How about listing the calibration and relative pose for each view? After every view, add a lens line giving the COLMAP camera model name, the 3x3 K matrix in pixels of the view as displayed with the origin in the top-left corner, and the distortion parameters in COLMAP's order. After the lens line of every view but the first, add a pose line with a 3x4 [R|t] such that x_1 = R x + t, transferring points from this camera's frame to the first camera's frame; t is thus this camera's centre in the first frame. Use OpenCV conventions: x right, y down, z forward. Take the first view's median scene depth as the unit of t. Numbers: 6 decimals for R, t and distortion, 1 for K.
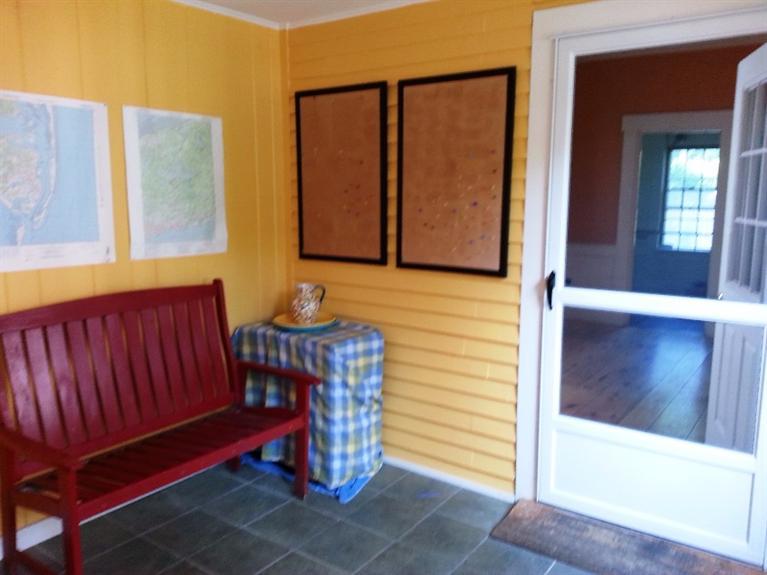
lens RADIAL K [[627.1, 0, 383.5], [0, 627.1, 287.5], [0, 0, 1]] dist [0.138585, -0.251423]
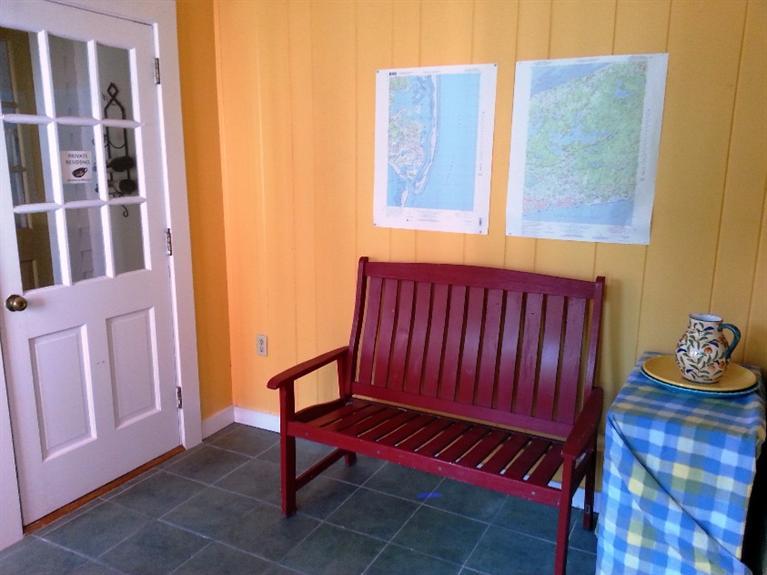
lens RADIAL K [[627.1, 0, 383.5], [0, 627.1, 287.5], [0, 0, 1]] dist [0.138585, -0.251423]
pose [[0.135445, 0.199527, -0.970486, 0.482645], [-0.156666, 0.971503, 0.177871, -0.105411], [0.978320, 0.127950, 0.162844, 0.697255]]
